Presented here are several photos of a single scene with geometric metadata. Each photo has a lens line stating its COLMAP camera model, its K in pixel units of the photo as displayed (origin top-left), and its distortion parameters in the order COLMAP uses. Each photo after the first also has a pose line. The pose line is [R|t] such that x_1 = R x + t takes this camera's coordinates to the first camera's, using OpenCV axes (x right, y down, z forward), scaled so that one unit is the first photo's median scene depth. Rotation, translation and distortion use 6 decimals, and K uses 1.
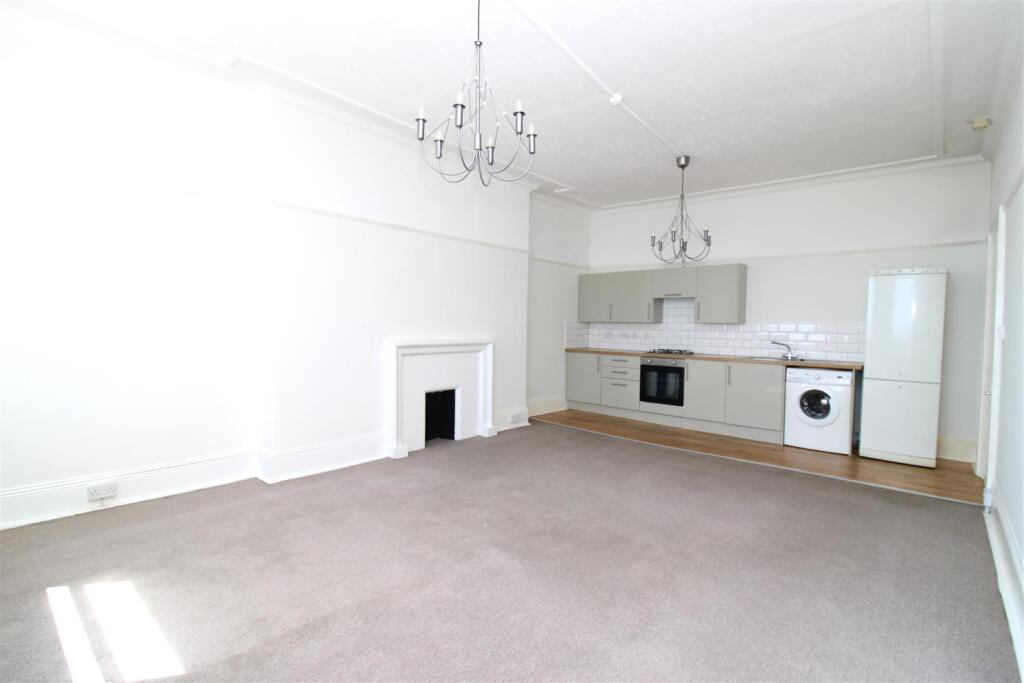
lens RADIAL K [[482.9, 0, 517.8], [0, 482.9, 341.5], [0, 0, 1]] dist [-0.008560, -0.000063]
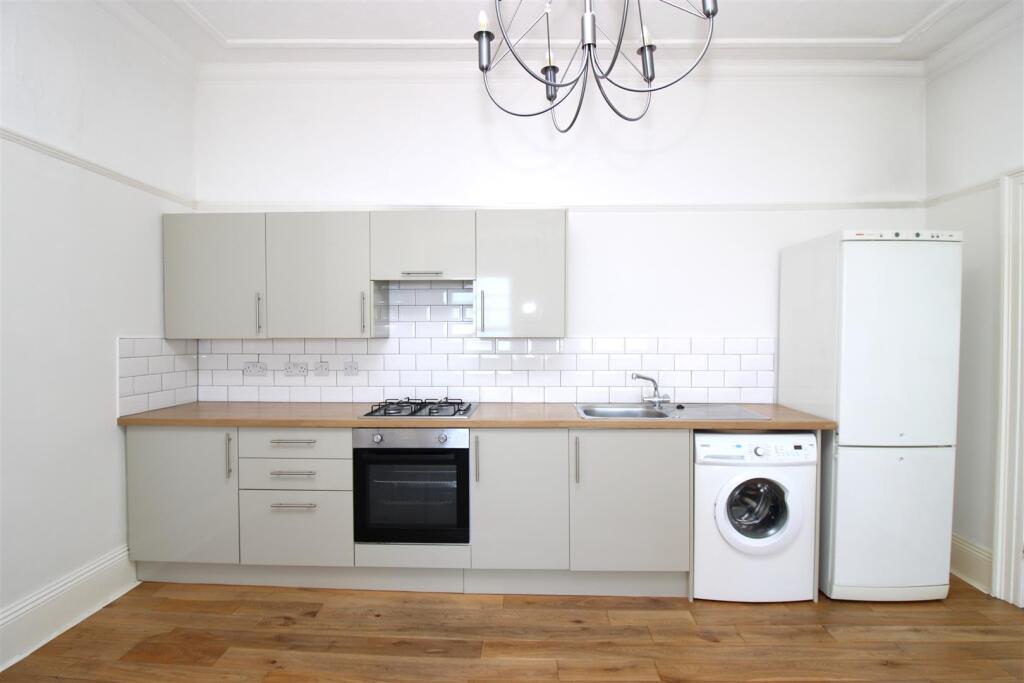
lens RADIAL K [[482.9, 0, 517.8], [0, 482.9, 341.5], [0, 0, 1]] dist [-0.008560, -0.000063]
pose [[0.762248, -0.027389, 0.646705, 0.107503], [0.036762, 0.999324, -0.001007, -0.032503], [-0.646240, 0.024542, 0.762739, 0.616851]]
